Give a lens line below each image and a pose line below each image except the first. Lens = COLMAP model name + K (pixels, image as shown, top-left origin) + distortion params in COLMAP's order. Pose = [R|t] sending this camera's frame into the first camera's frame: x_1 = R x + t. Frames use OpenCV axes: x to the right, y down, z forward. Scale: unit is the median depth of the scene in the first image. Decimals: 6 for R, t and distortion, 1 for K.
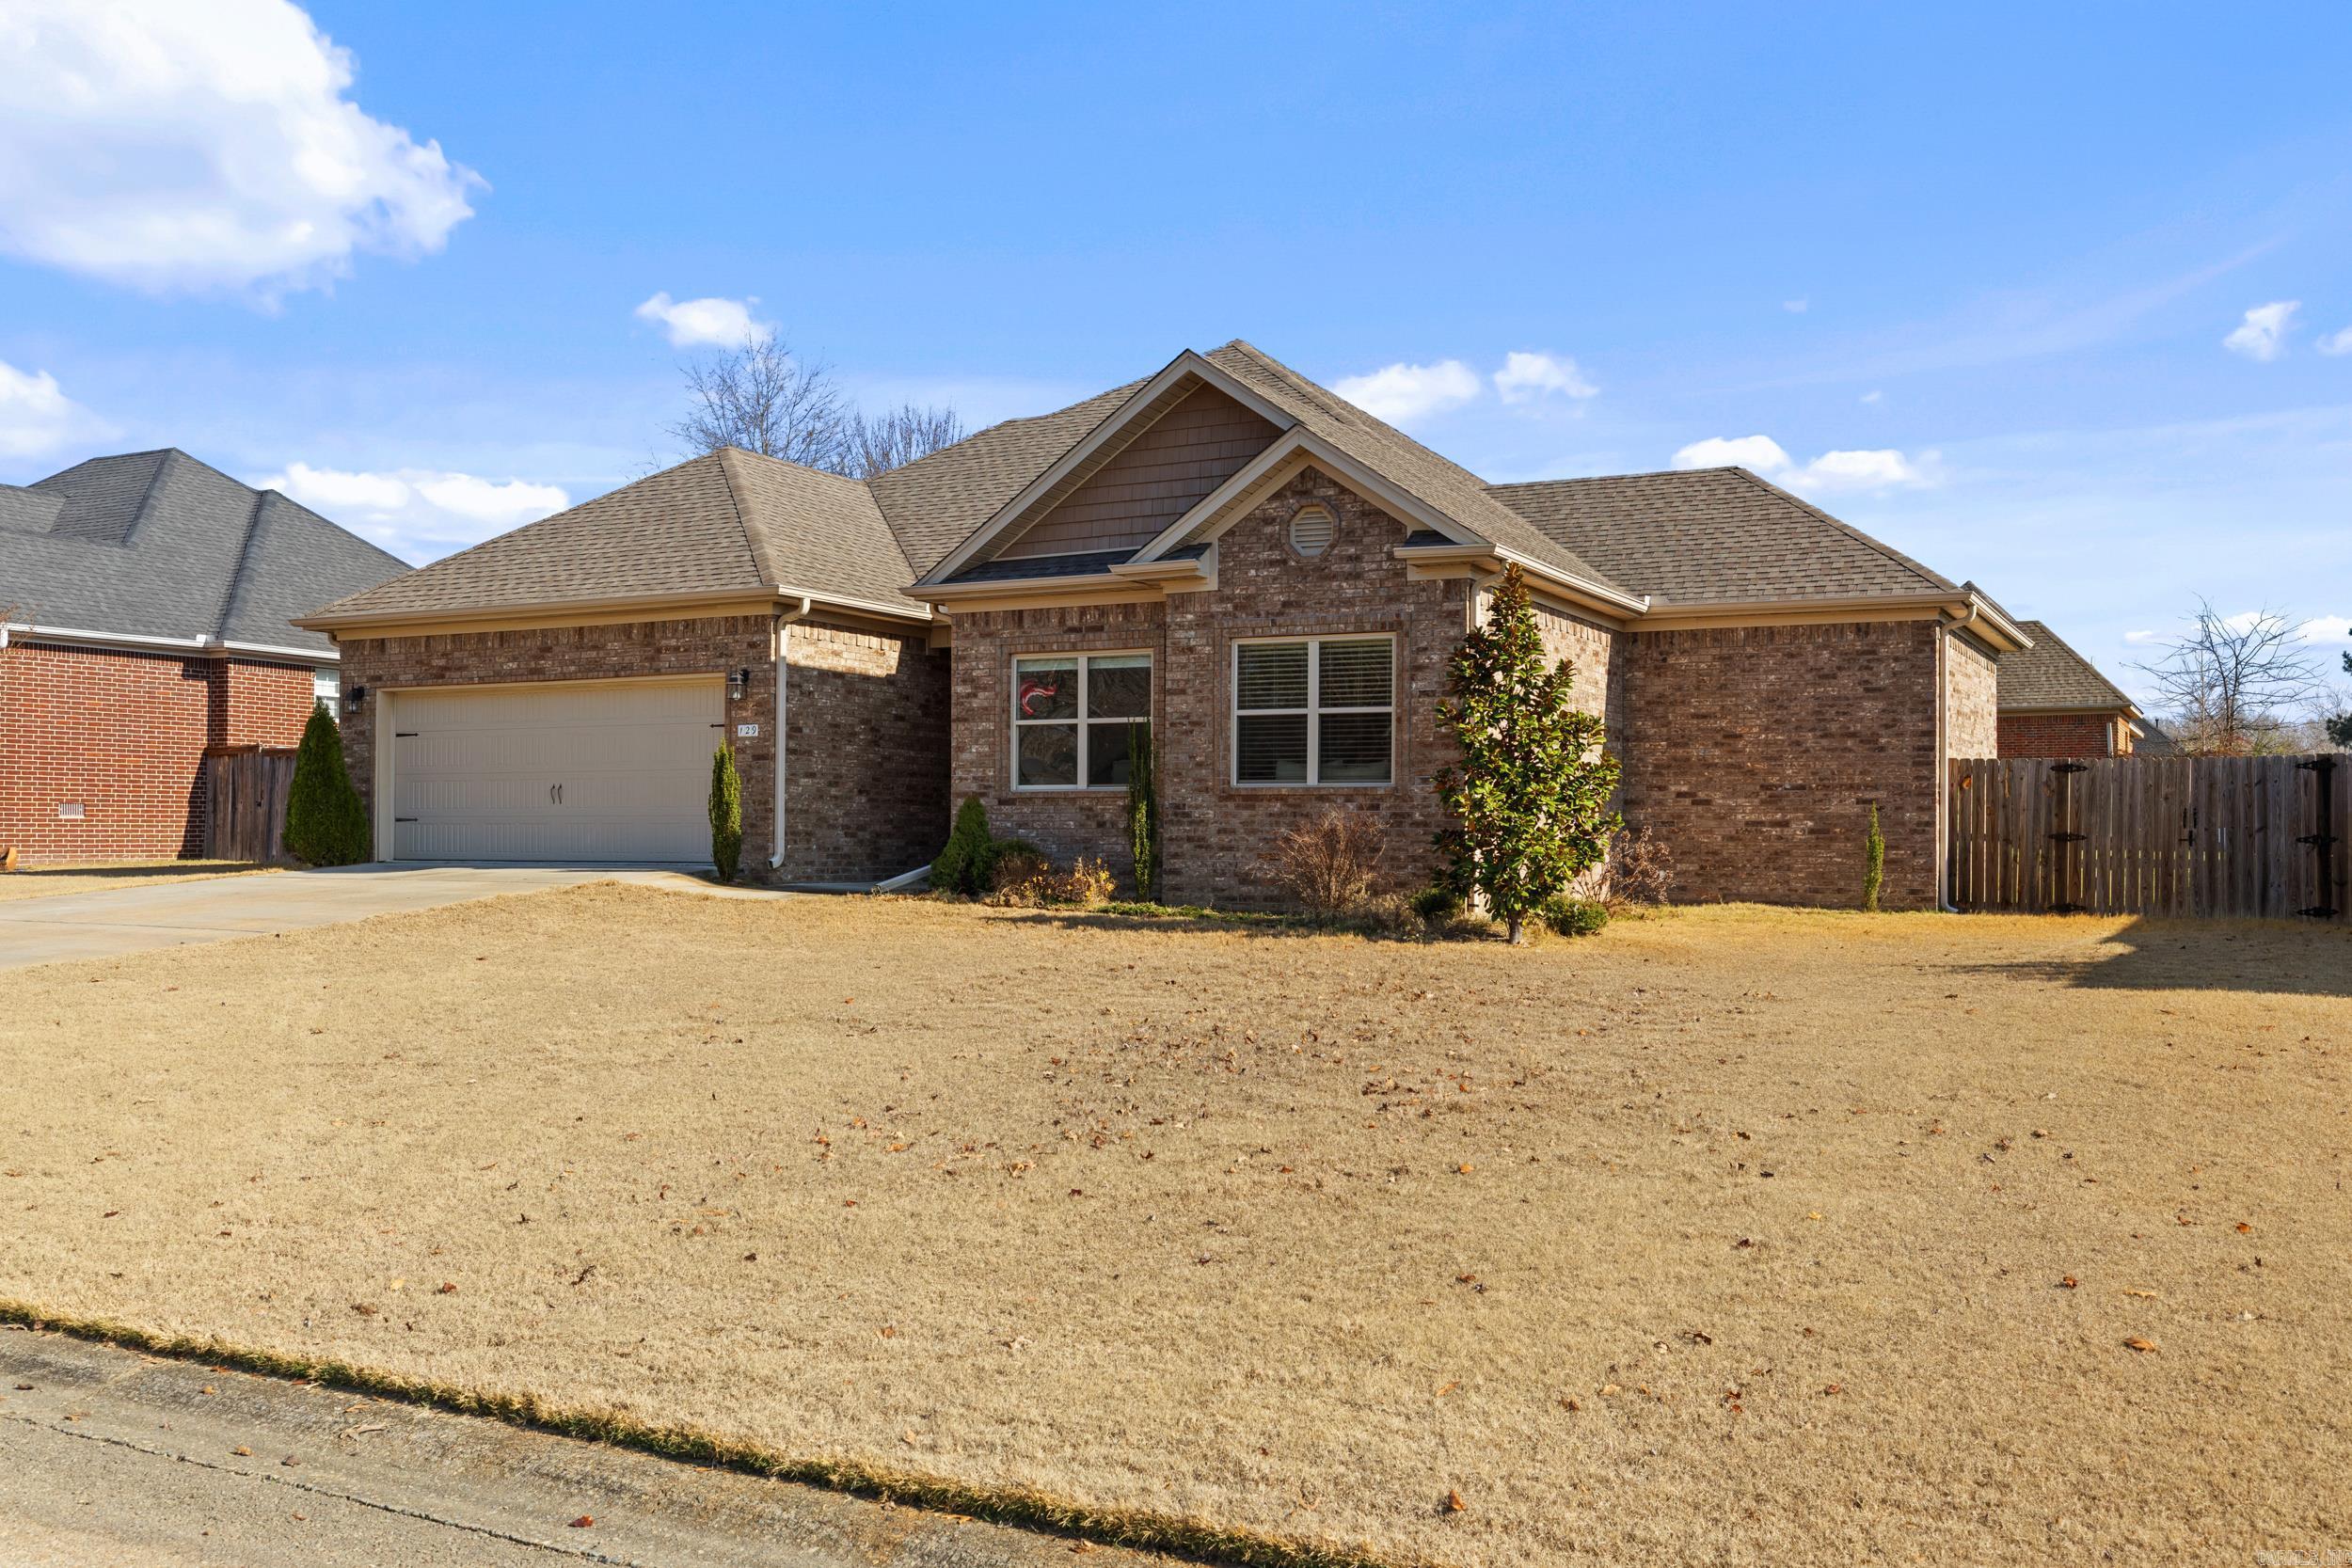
lens RADIAL K [[2135.6, 0, 1174.2], [0, 2135.6, 744.2], [0, 0, 1]] dist [-0.003599, 0.000018]
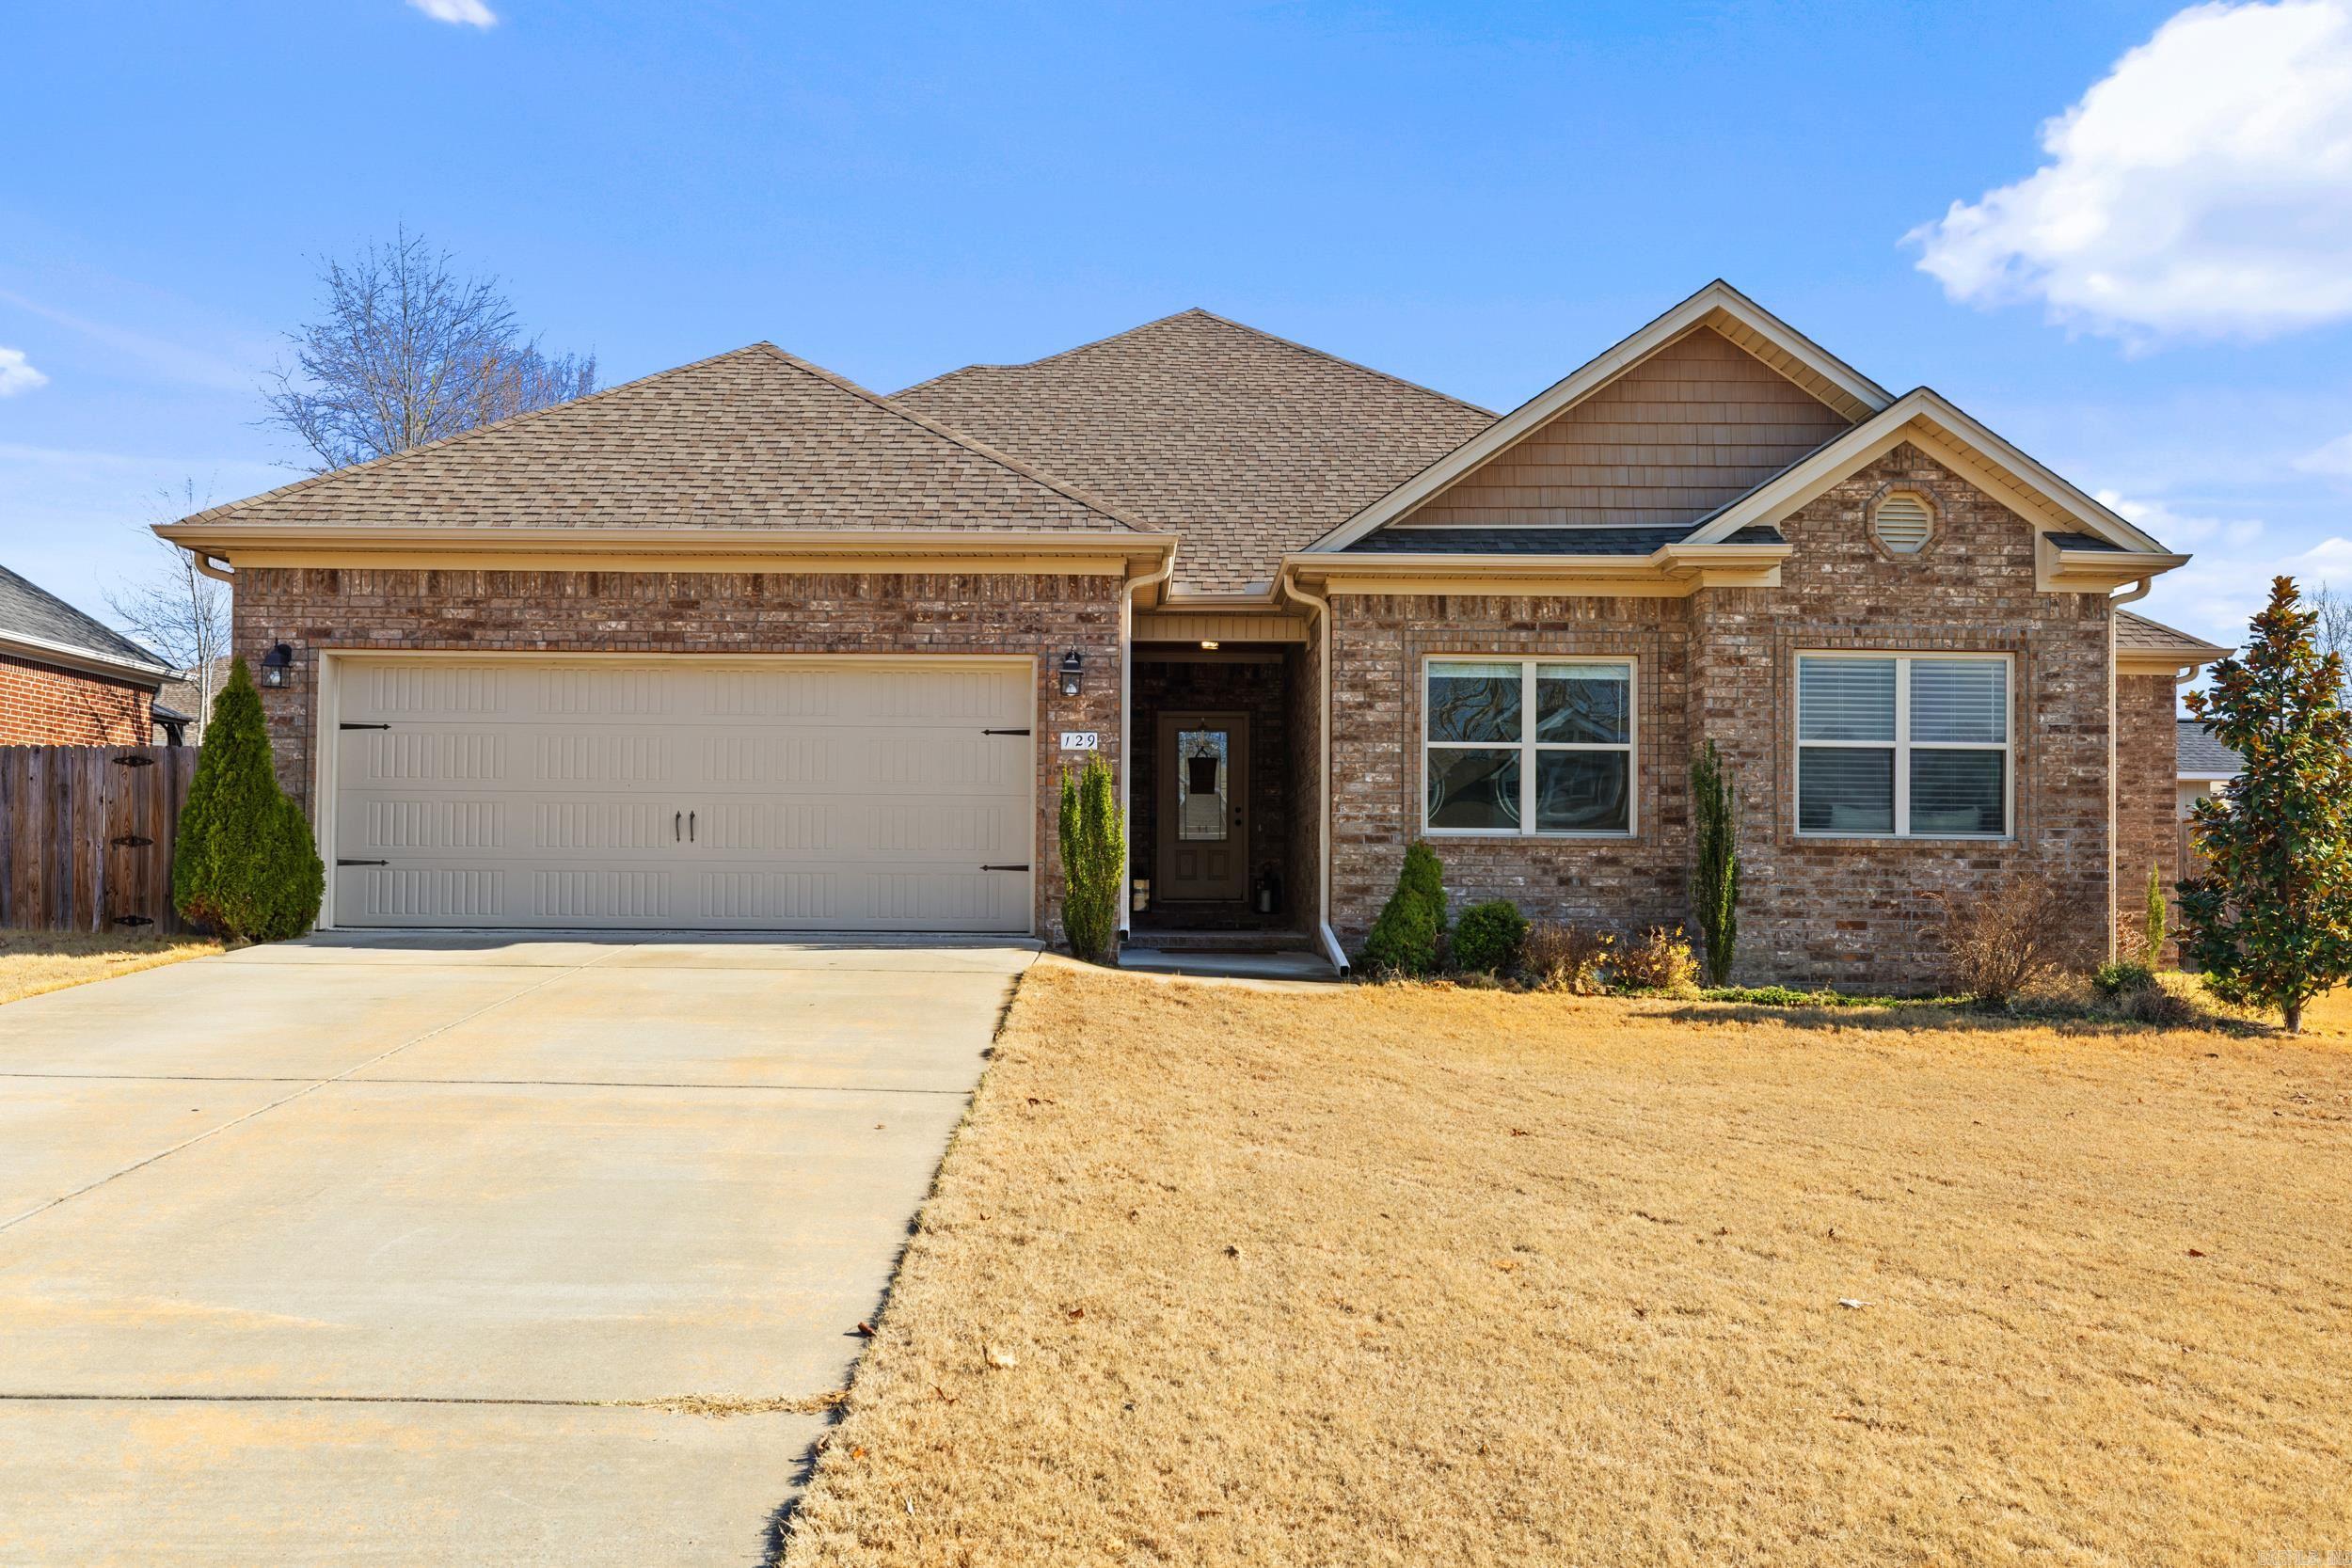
lens RADIAL K [[1943.7, 0, 1176.0], [0, 1943.7, 784.0], [0, 0, 1]] dist [-0.001912, 0.001101]
pose [[0.879534, 0.028524, 0.474979, -0.485796], [-0.028050, 0.999574, -0.008086, 0.012020], [-0.475008, -0.006211, 0.879960, 0.446542]]
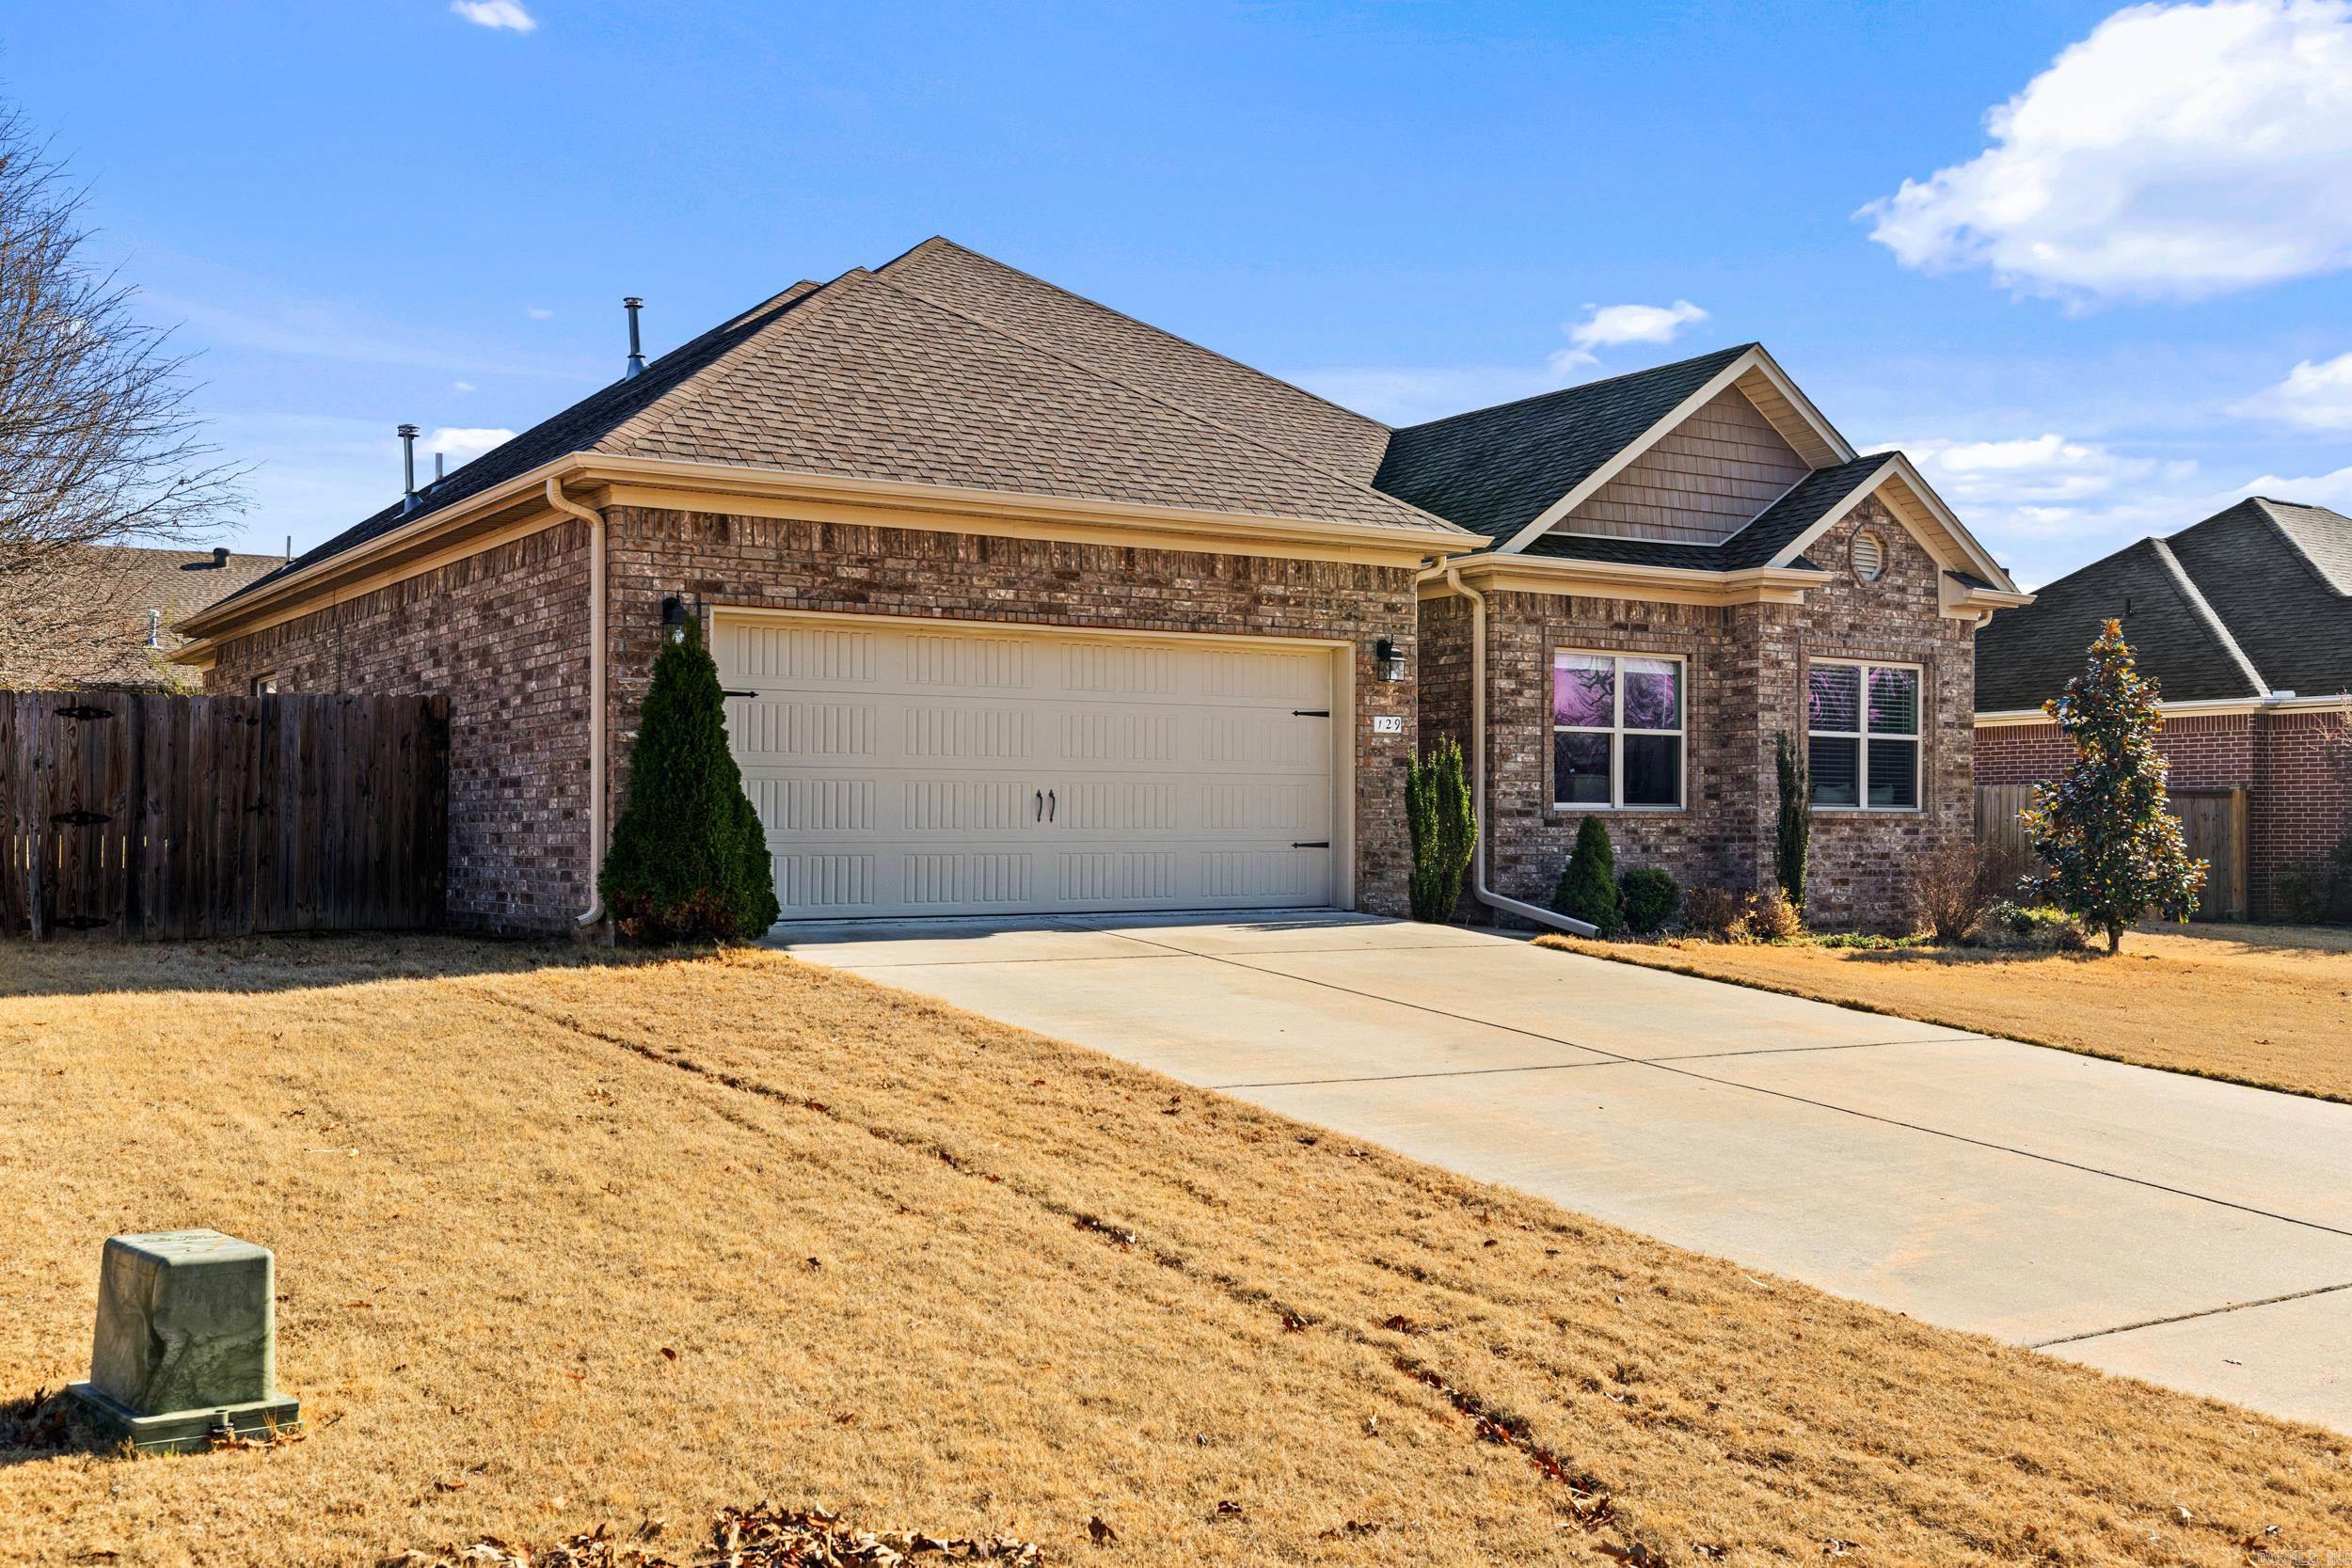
lens RADIAL K [[2241.9, 0, 1176.0], [0, 2241.9, 784.0], [0, 0, 1]] dist [-0.001650, 0.000159]
pose [[0.478838, 0.013704, 0.877796, -0.938009], [-0.039600, 0.999198, 0.006002, 0.012606], [-0.877010, -0.037635, 0.478997, 0.718589]]
